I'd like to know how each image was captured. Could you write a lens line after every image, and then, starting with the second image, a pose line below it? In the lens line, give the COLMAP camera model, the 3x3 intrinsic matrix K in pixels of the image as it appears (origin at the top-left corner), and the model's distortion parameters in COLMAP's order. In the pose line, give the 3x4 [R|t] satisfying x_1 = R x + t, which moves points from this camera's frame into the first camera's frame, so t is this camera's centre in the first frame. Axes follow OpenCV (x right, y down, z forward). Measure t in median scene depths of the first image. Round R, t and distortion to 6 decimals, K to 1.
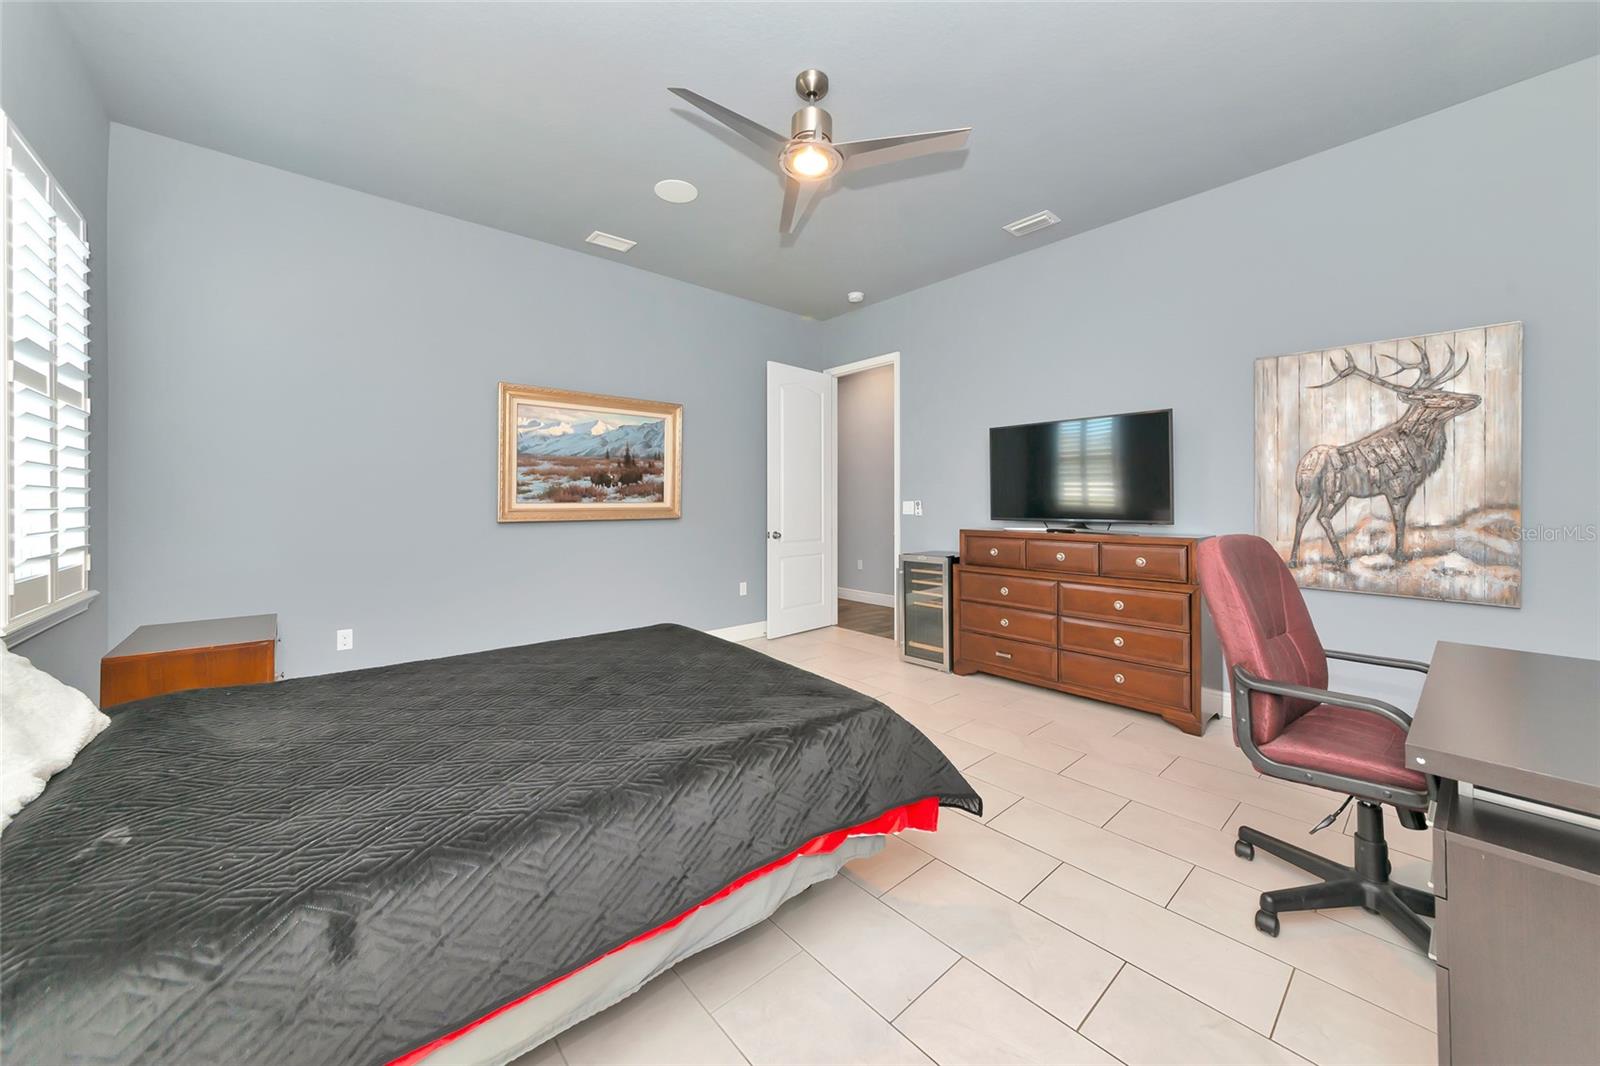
lens RADIAL K [[577.0, 0, 809.9], [0, 577.0, 500.4], [0, 0, 1]] dist [0.000562, 0.000054]
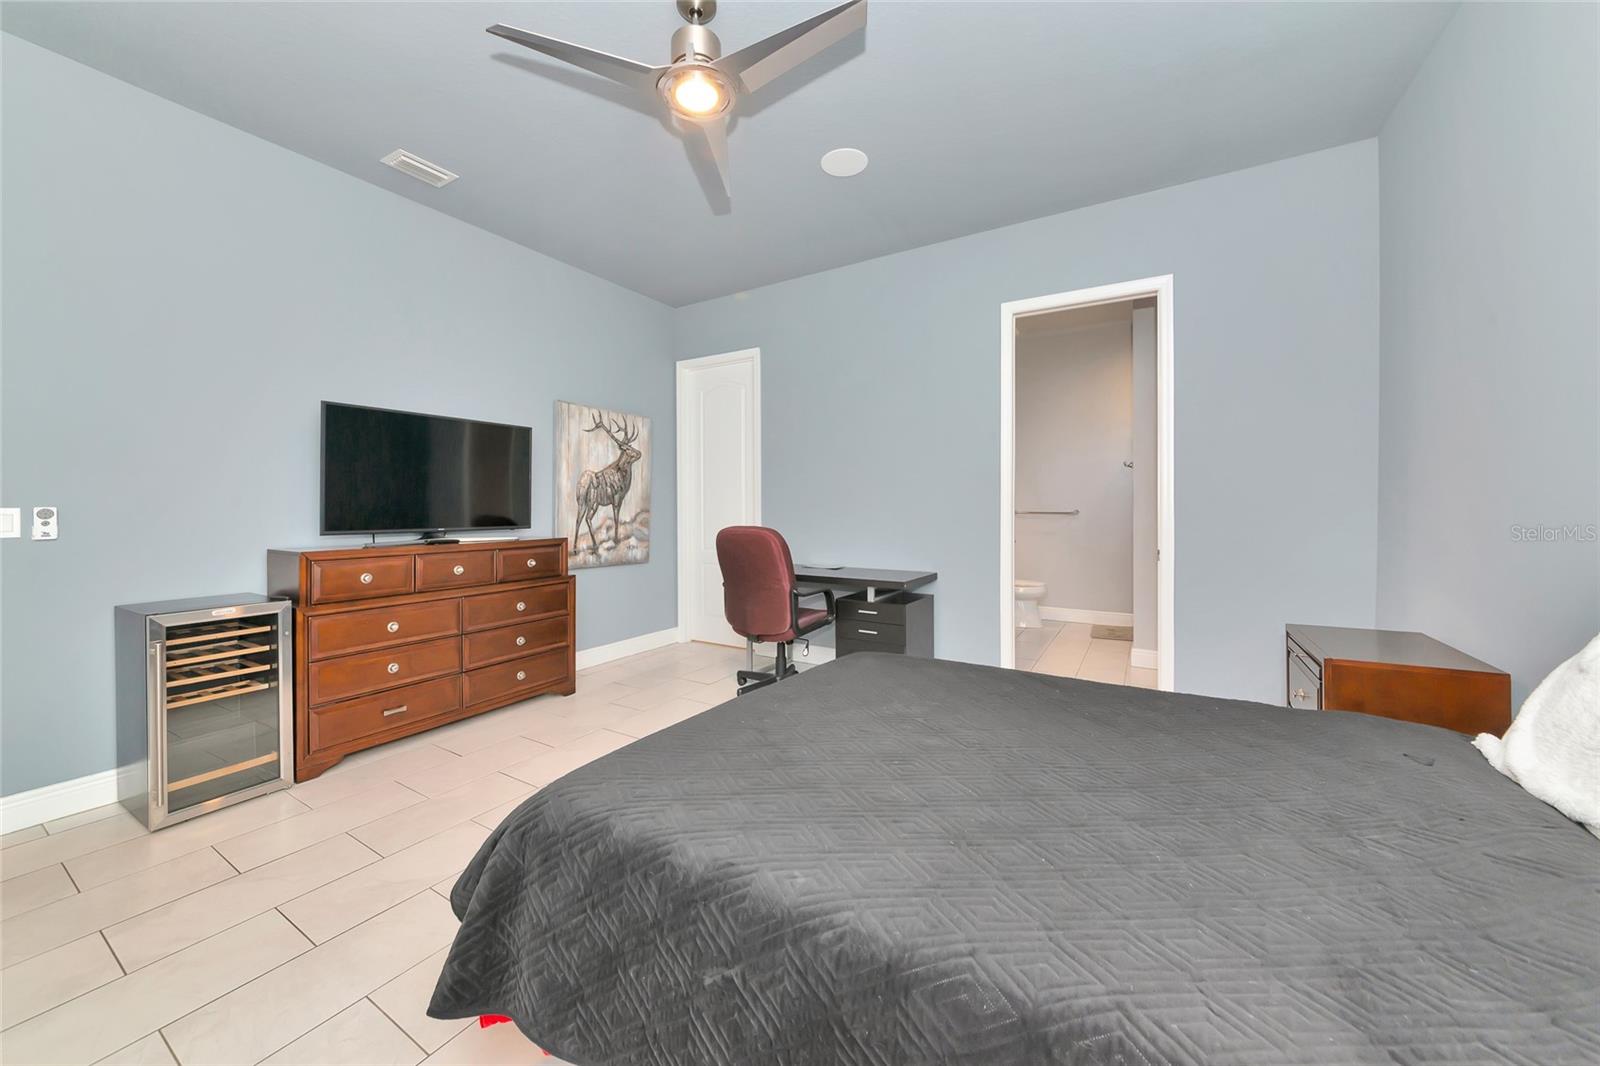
lens RADIAL K [[592.0, 0, 788.3], [0, 592.0, 507.4], [0, 0, 1]] dist [-0.000649, -0.000018]
pose [[-0.280645, -0.000480, 0.959812, -0.742284], [-0.004122, 0.999991, -0.000705, -0.001957], [-0.959803, -0.004154, -0.280644, 0.961717]]
